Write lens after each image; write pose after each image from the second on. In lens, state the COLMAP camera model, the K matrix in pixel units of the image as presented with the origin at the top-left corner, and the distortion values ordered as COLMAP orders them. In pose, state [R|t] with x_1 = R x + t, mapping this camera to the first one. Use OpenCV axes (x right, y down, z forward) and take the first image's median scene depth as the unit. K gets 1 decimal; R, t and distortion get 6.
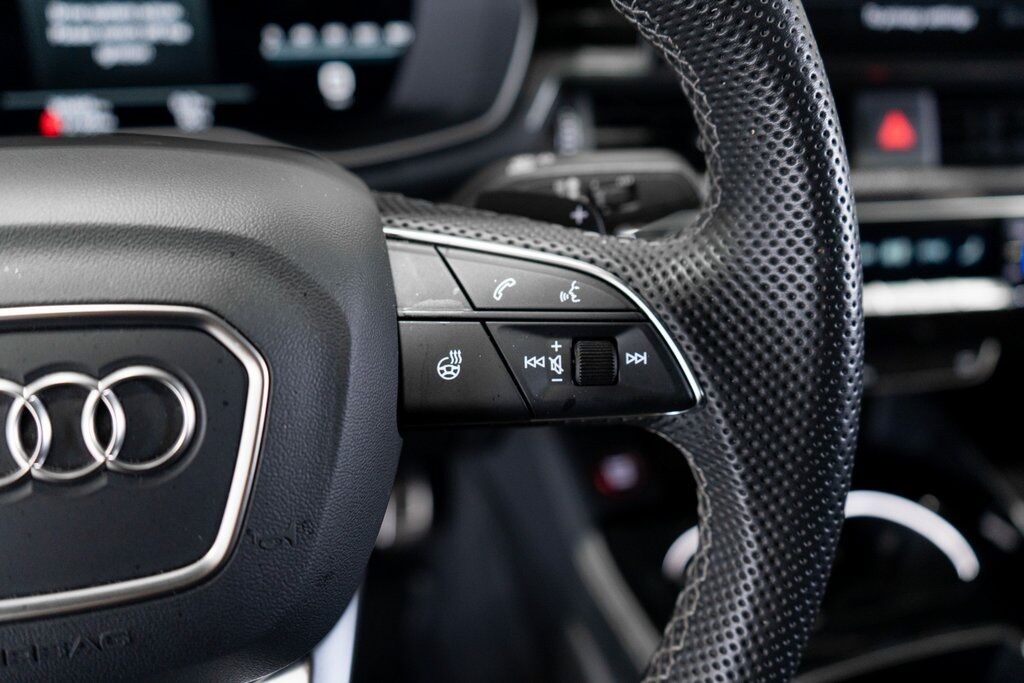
lens RADIAL K [[927.2, 0, 512.0], [0, 927.2, 341.5], [0, 0, 1]] dist [0.006317, 0.001782]
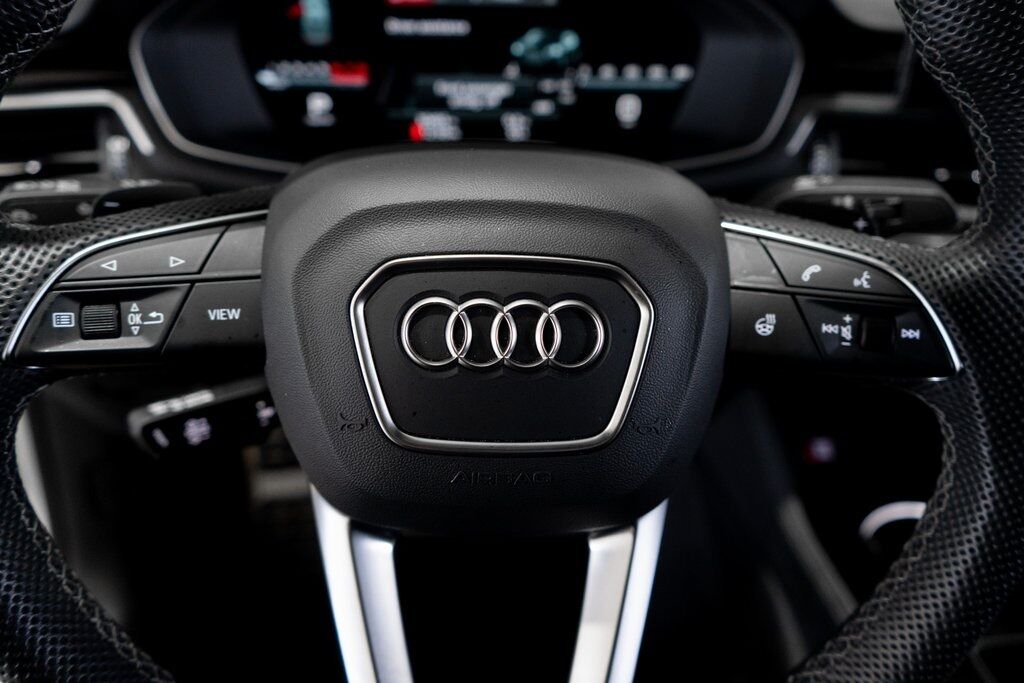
lens RADIAL K [[821.5, 0, 512.0], [0, 821.5, 341.5], [0, 0, 1]] dist [0.000110, 0.000668]
pose [[0.975381, 0.102632, -0.195189, -0.187321], [-0.101211, 0.994715, 0.017265, 0.065246], [0.195929, 0.002915, 0.980614, -0.255279]]
